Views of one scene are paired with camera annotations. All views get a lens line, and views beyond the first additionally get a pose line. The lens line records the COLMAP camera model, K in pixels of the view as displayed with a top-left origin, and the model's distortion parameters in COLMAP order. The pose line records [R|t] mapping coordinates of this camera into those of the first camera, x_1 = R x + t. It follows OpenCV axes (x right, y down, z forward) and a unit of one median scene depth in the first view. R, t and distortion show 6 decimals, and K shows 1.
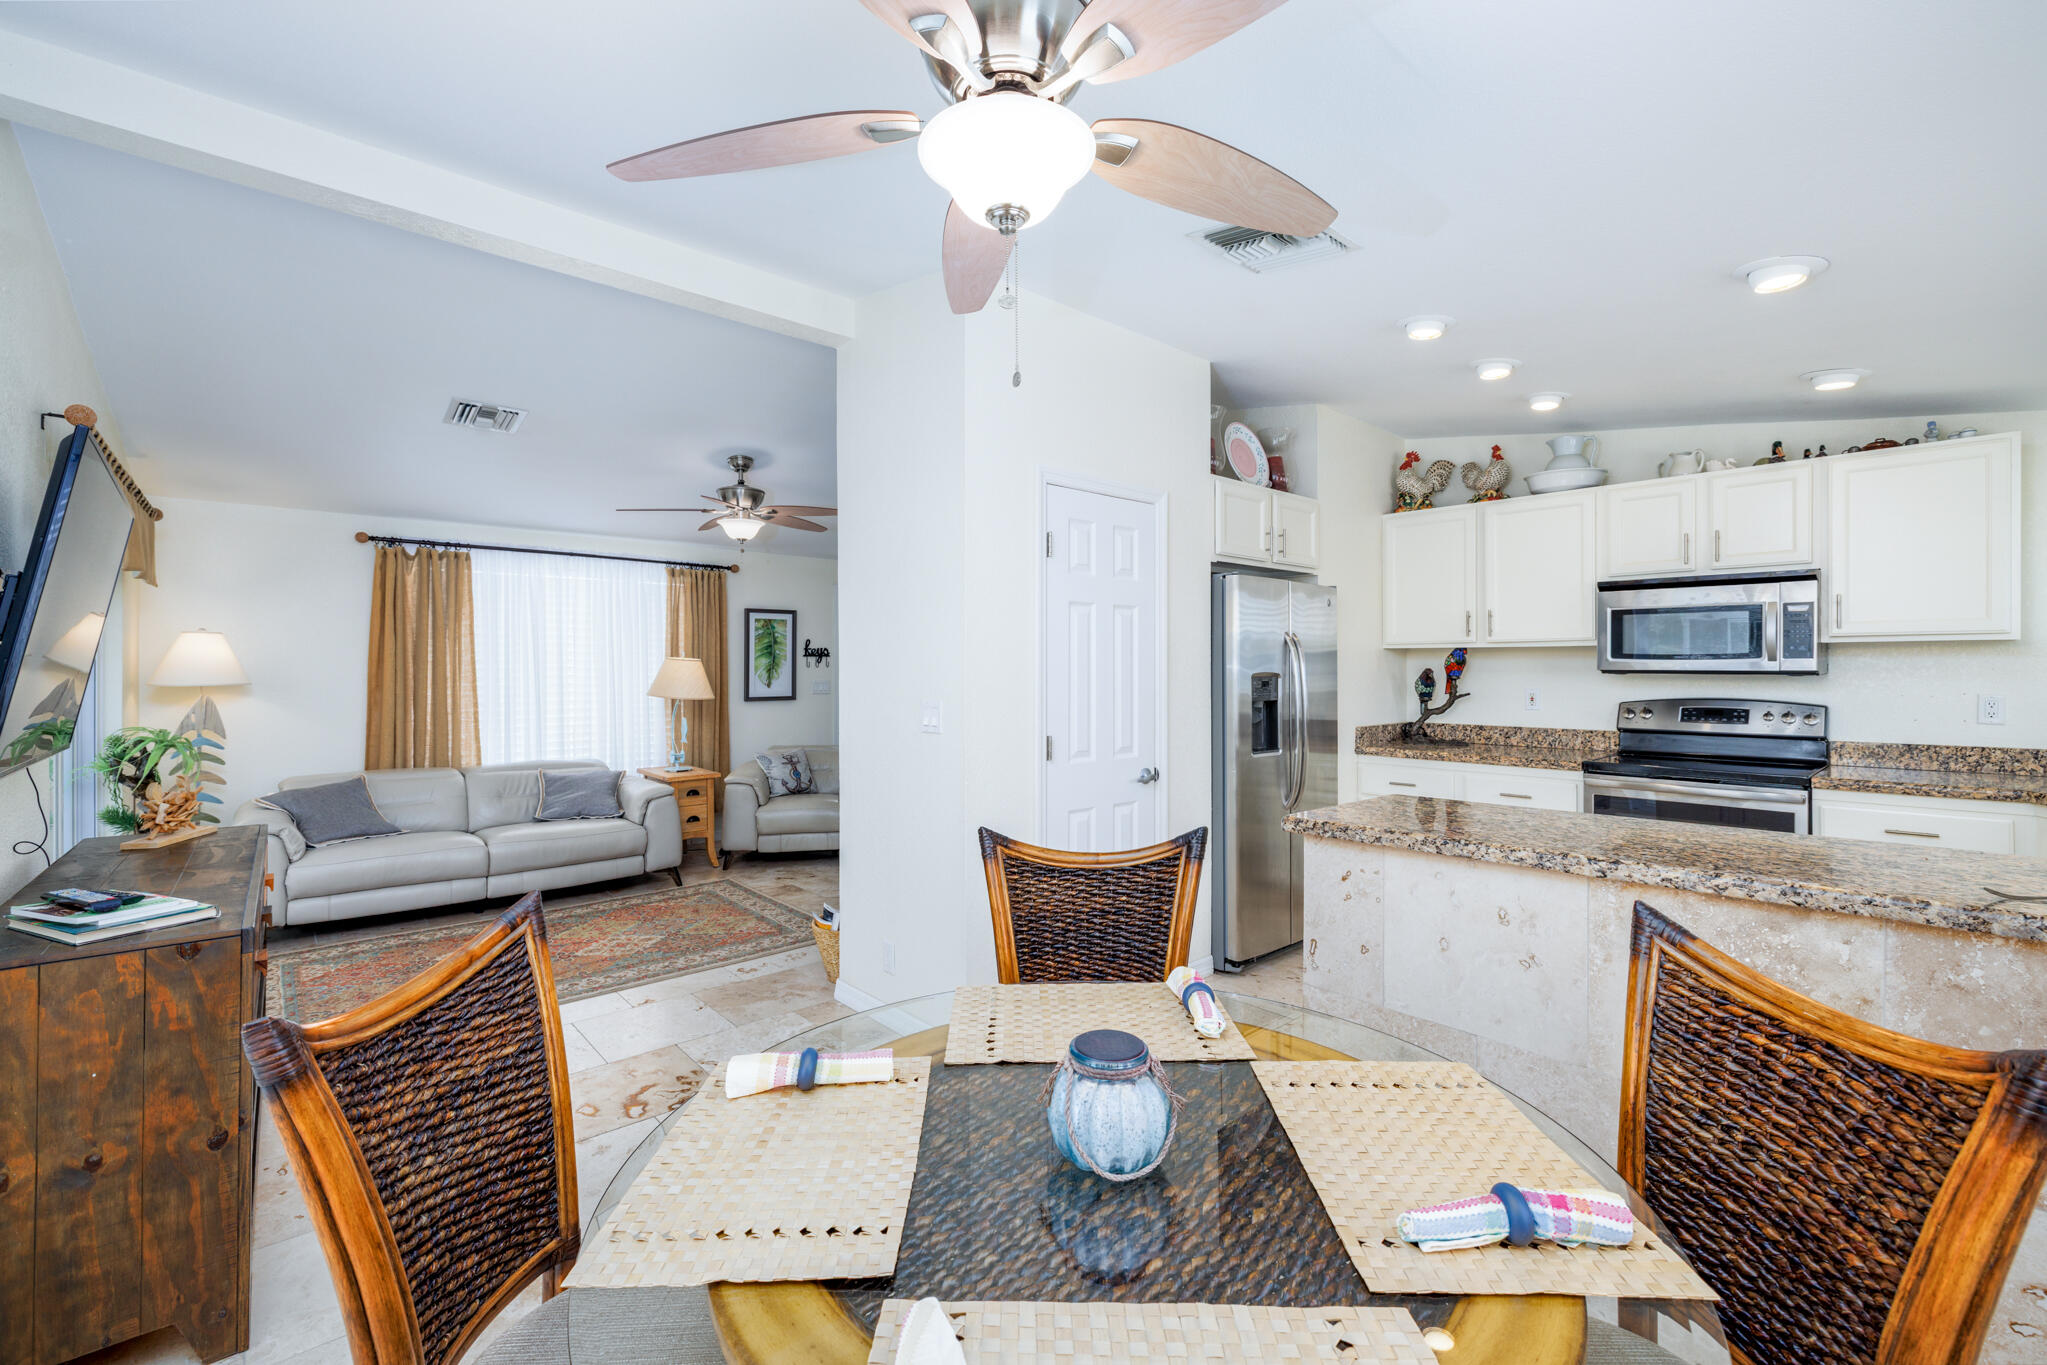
lens RADIAL K [[850.1, 0, 1015.6], [0, 850.1, 667.3], [0, 0, 1]] dist [-0.002253, 0.000136]
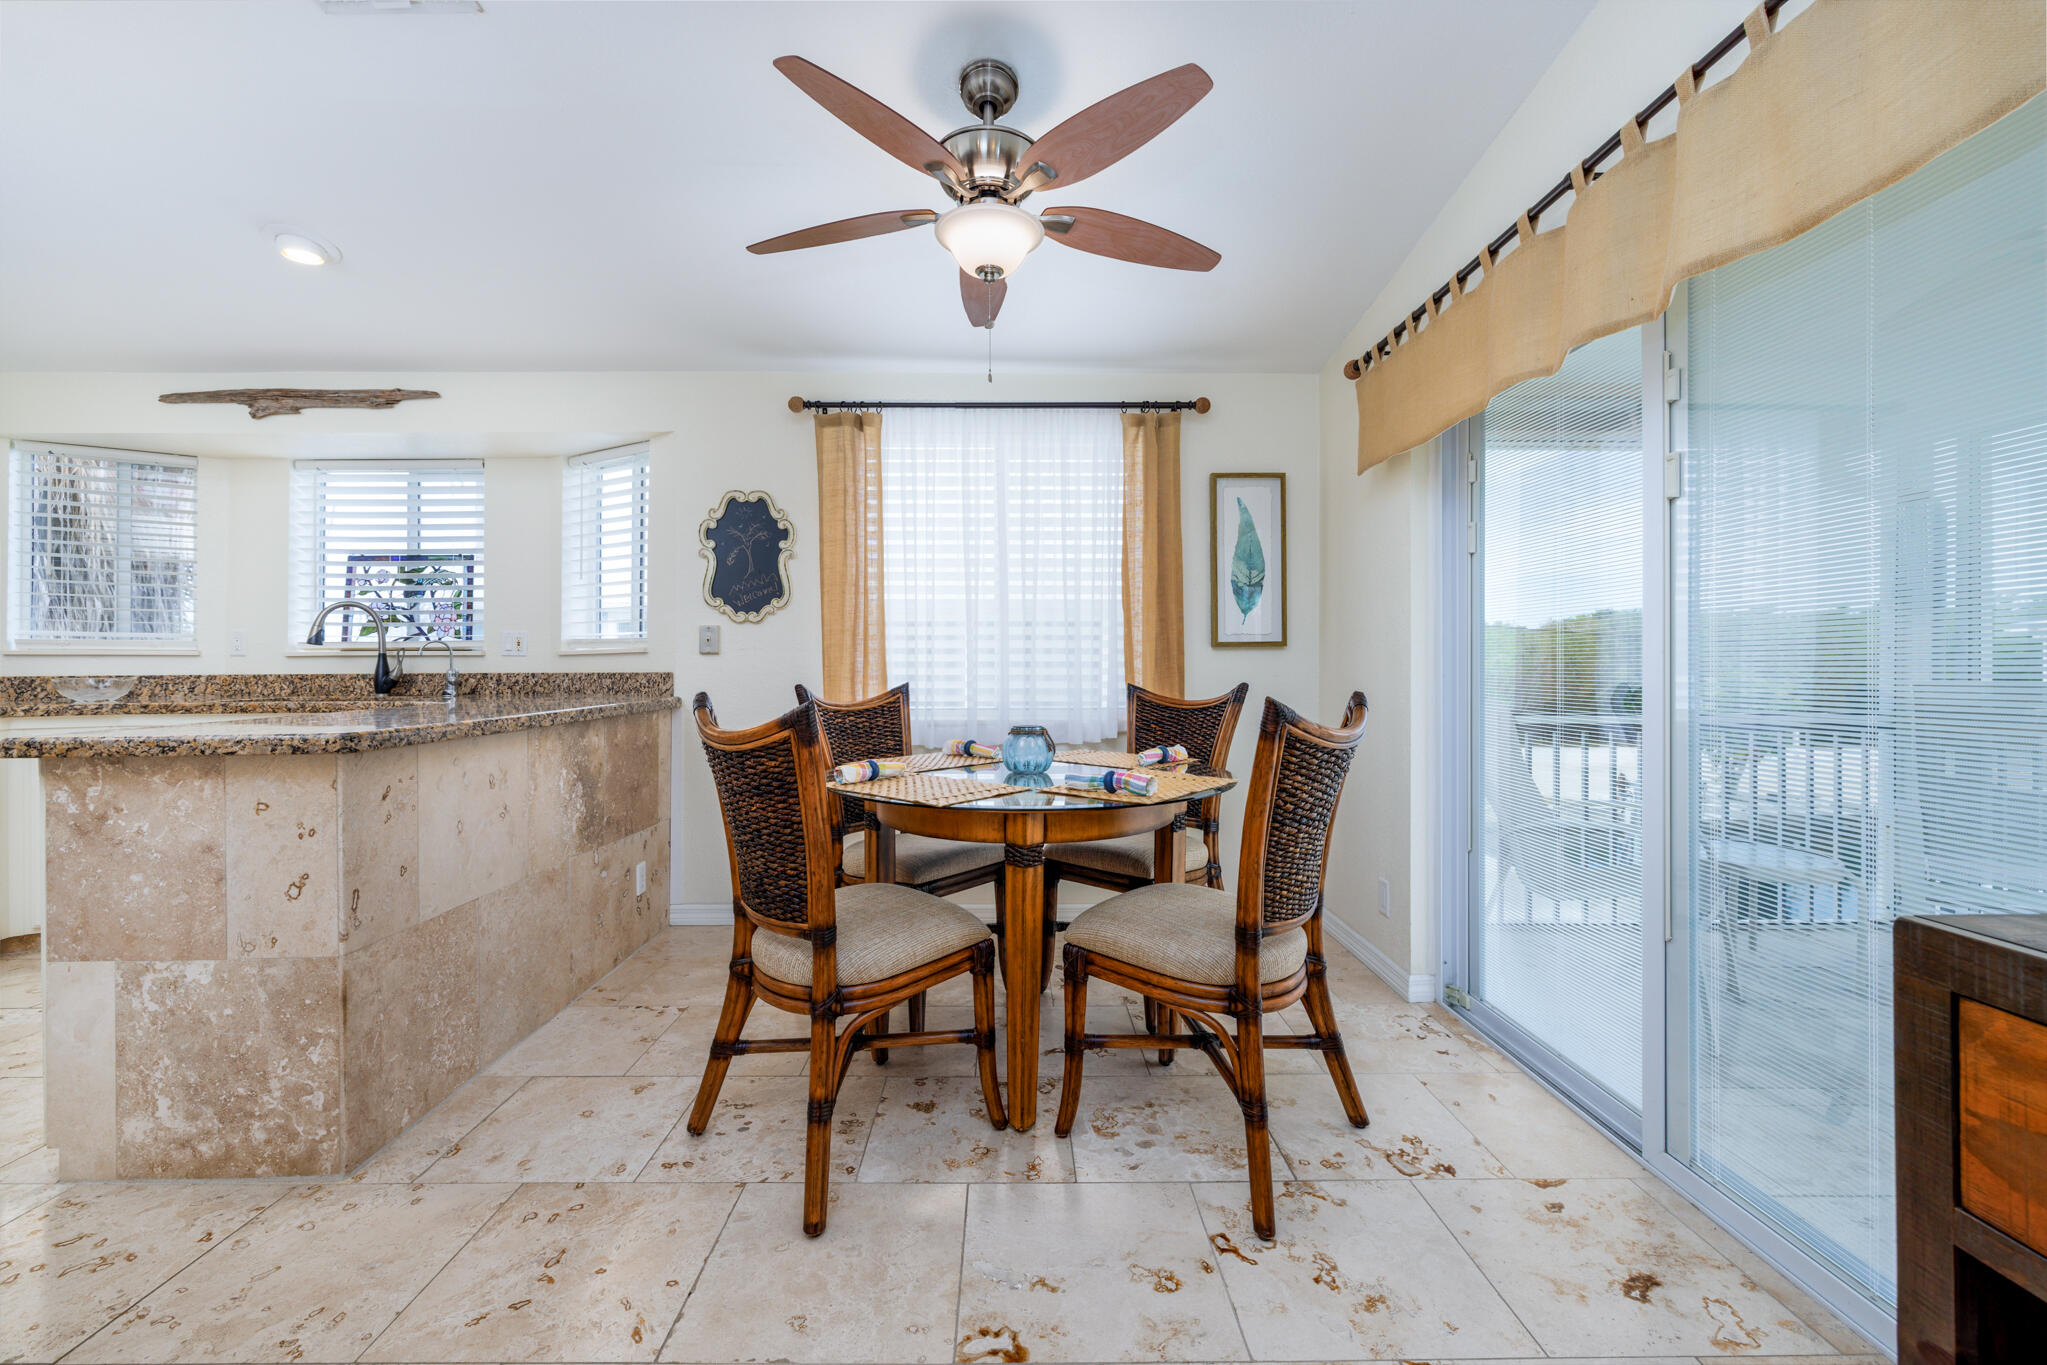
lens RADIAL K [[850.1, 0, 1015.6], [0, 850.1, 667.3], [0, 0, 1]] dist [-0.002253, 0.000136]
pose [[-0.755017, 0.002757, 0.655699, -0.372006], [0.000017, 0.999991, -0.004185, 0.075586], [-0.655705, -0.003149, -0.755011, 0.733971]]
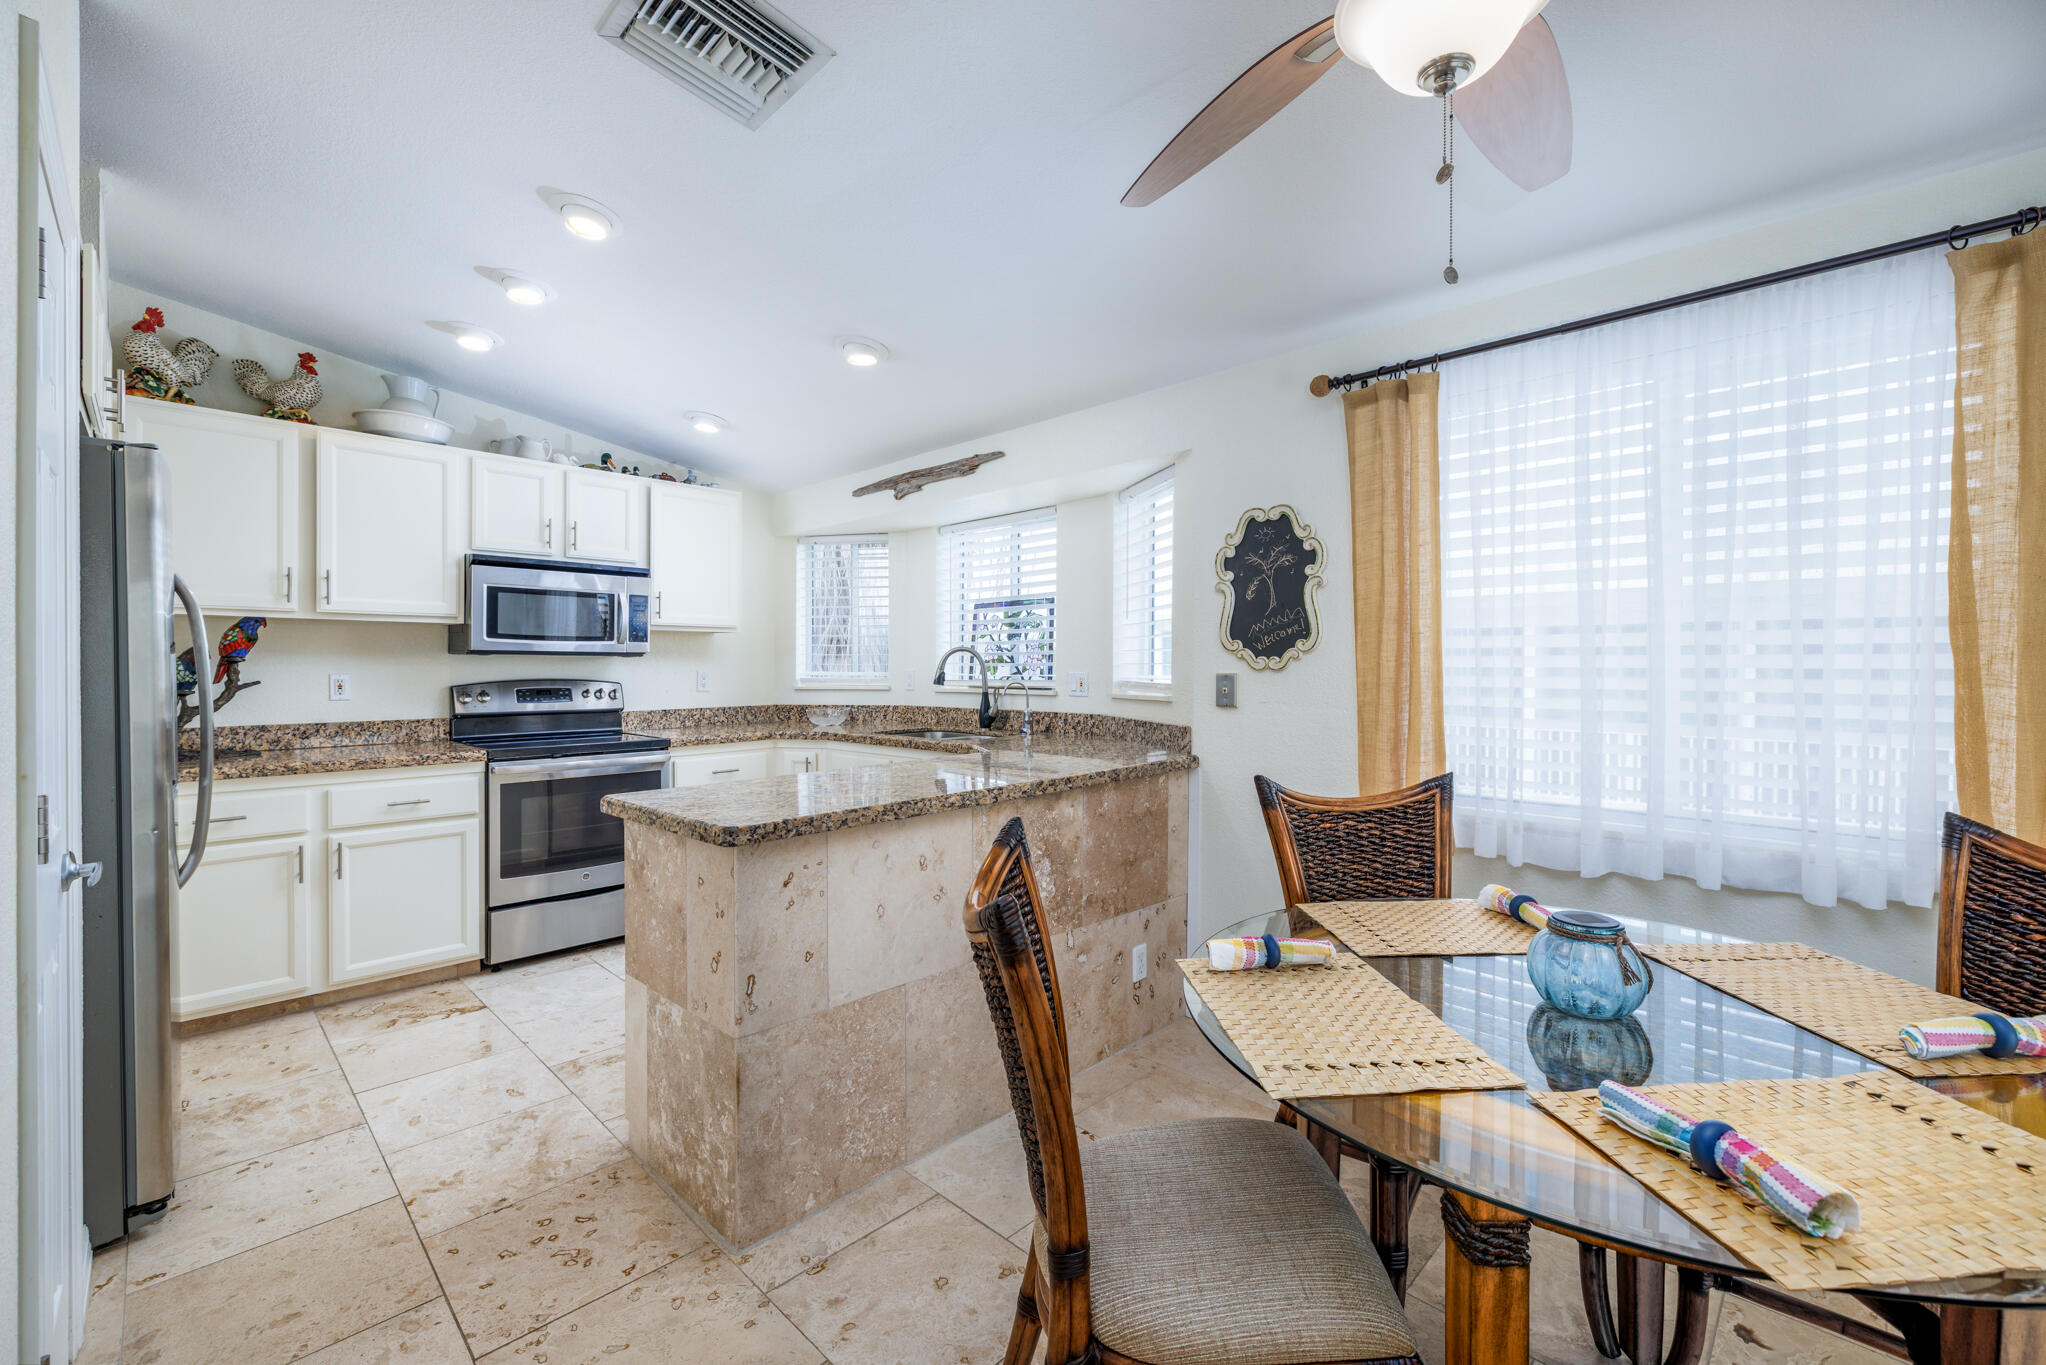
lens RADIAL K [[856.6, 0, 1017.4], [0, 856.6, 668.0], [0, 0, 1]] dist [-0.000576, -0.000010]
pose [[-0.063867, -0.003247, 0.997953, -0.283183], [-0.001587, 0.999994, 0.003152, 0.019427], [-0.997957, -0.001383, -0.063872, 0.496554]]
